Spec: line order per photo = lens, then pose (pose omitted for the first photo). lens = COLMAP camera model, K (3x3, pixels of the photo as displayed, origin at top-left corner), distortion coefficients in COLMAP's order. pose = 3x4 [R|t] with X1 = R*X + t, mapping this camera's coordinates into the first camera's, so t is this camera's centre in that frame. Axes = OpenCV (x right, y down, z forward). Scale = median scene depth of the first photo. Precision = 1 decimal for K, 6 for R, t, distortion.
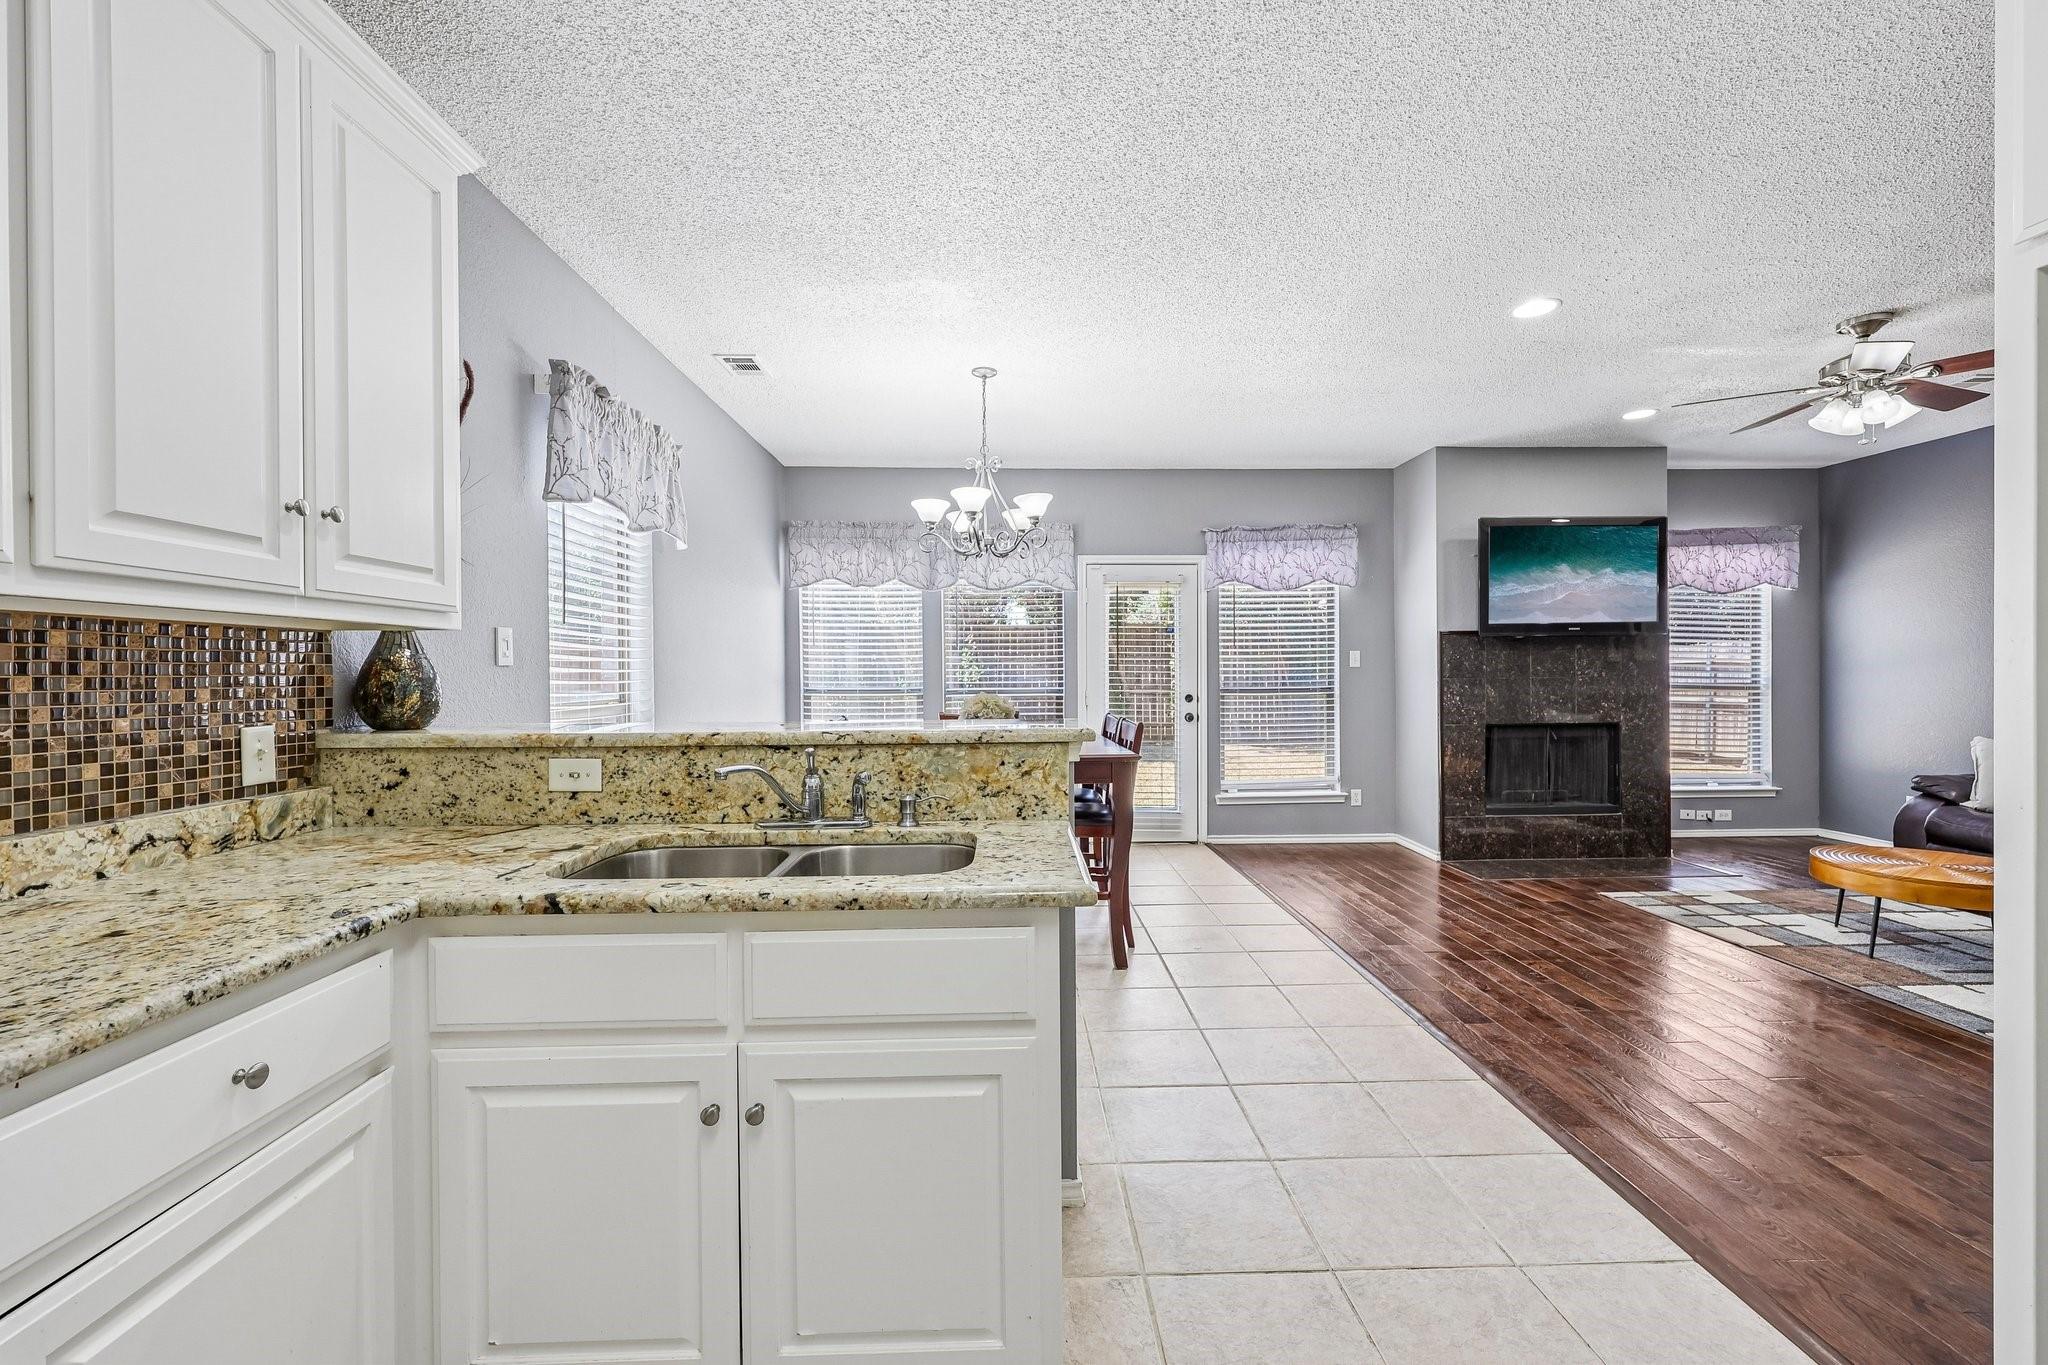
lens RADIAL K [[850.4, 0, 1032.3], [0, 850.4, 678.3], [0, 0, 1]] dist [-0.000251, -0.000242]
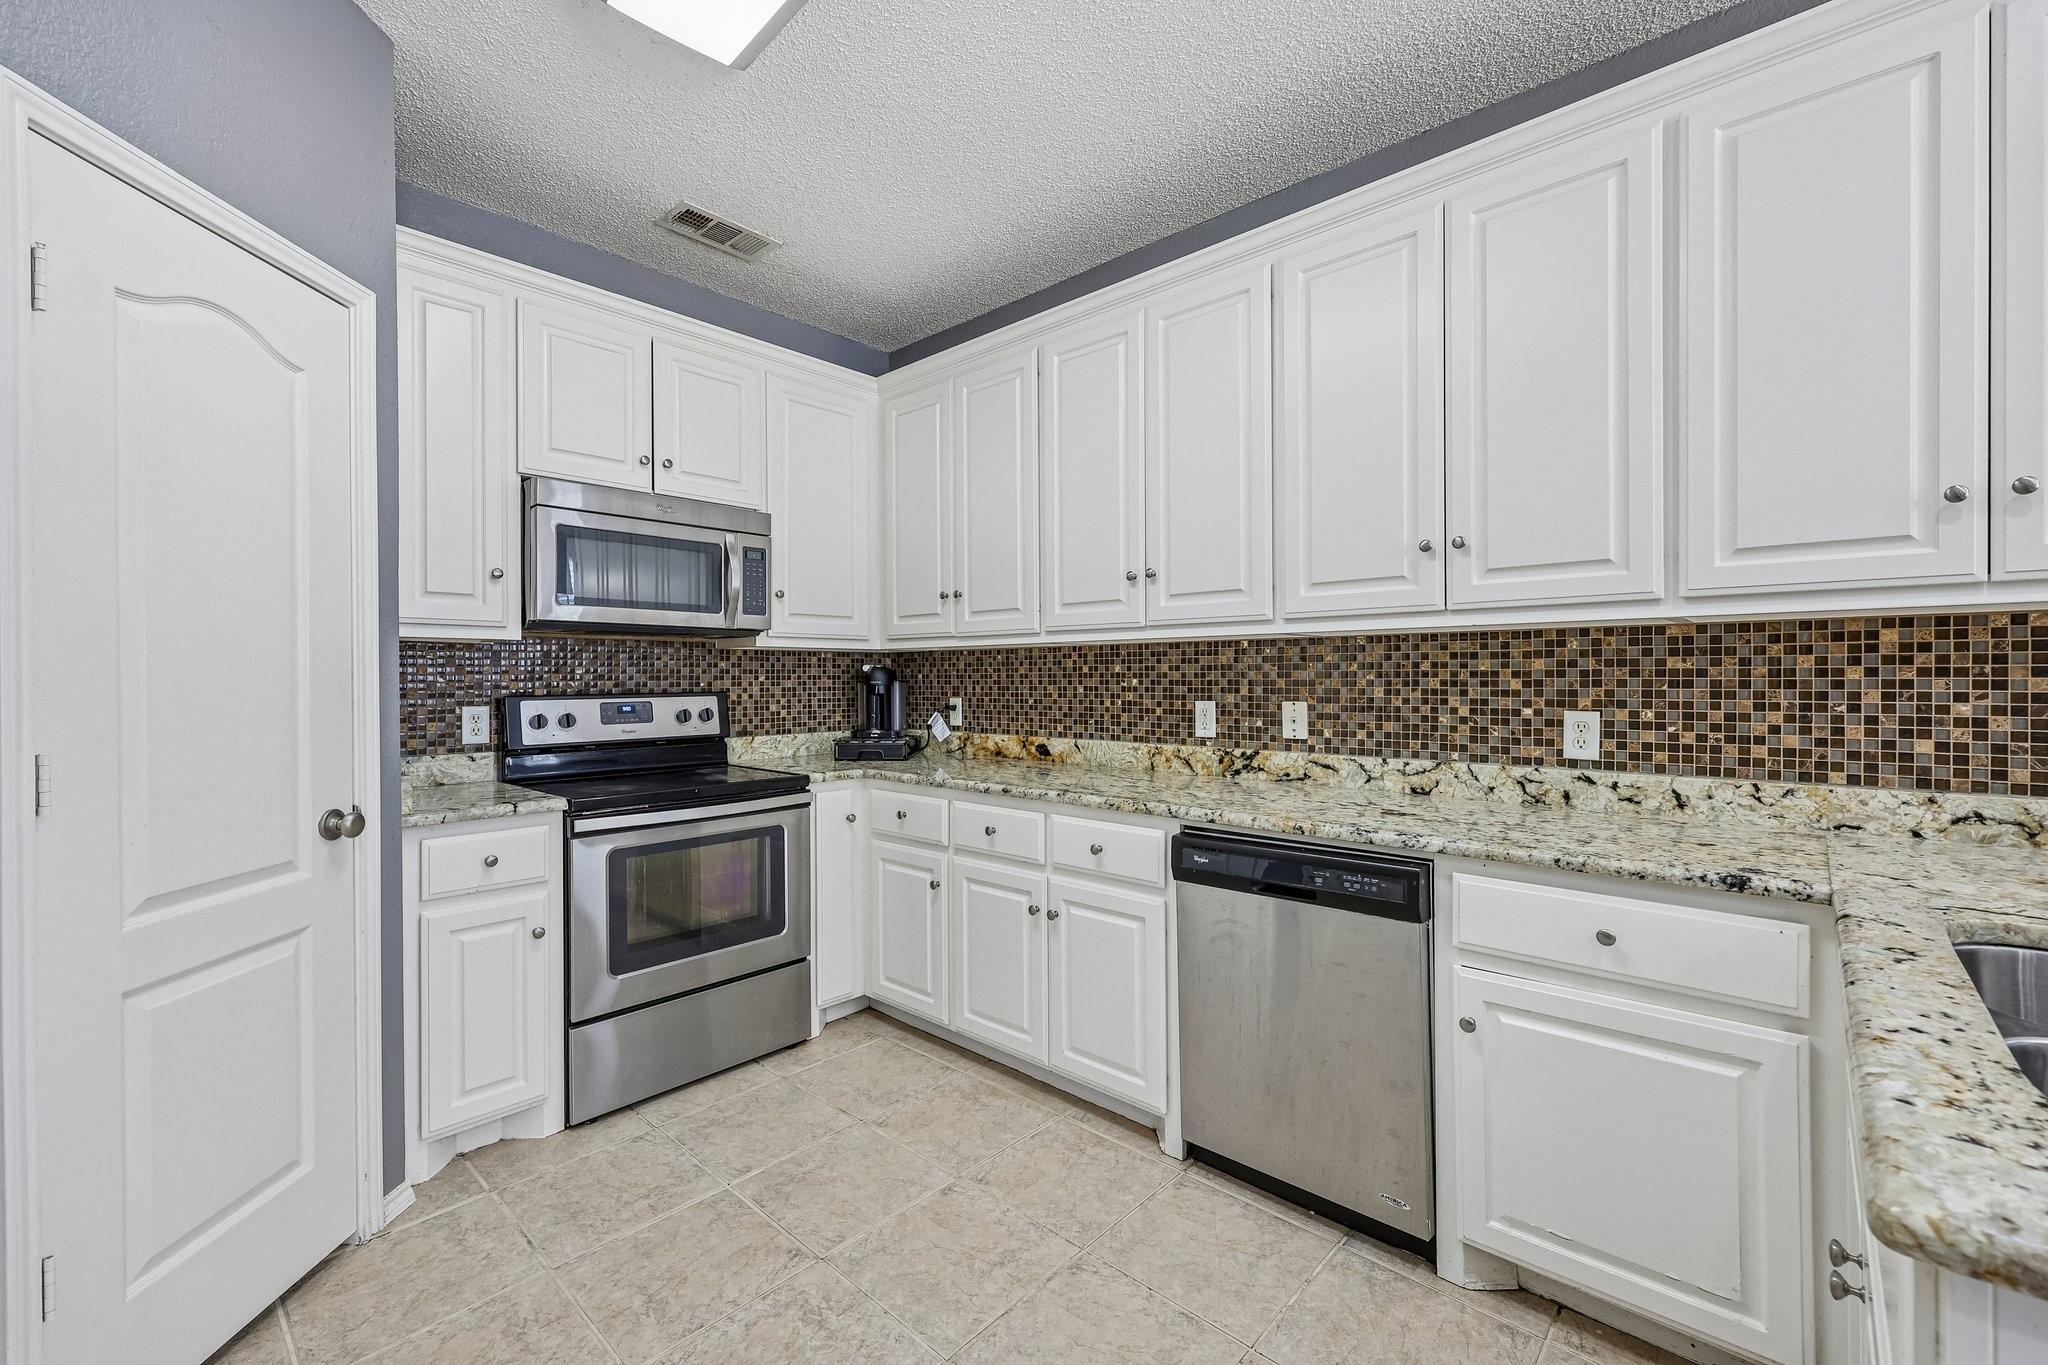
lens RADIAL K [[850.4, 0, 1032.3], [0, 850.4, 678.3], [0, 0, 1]] dist [-0.000251, -0.000242]
pose [[-0.699591, 0.012105, -0.714441, 0.607702], [0.006414, 0.999923, 0.010661, -0.005361], [0.714515, 0.002876, -0.699614, 0.953466]]
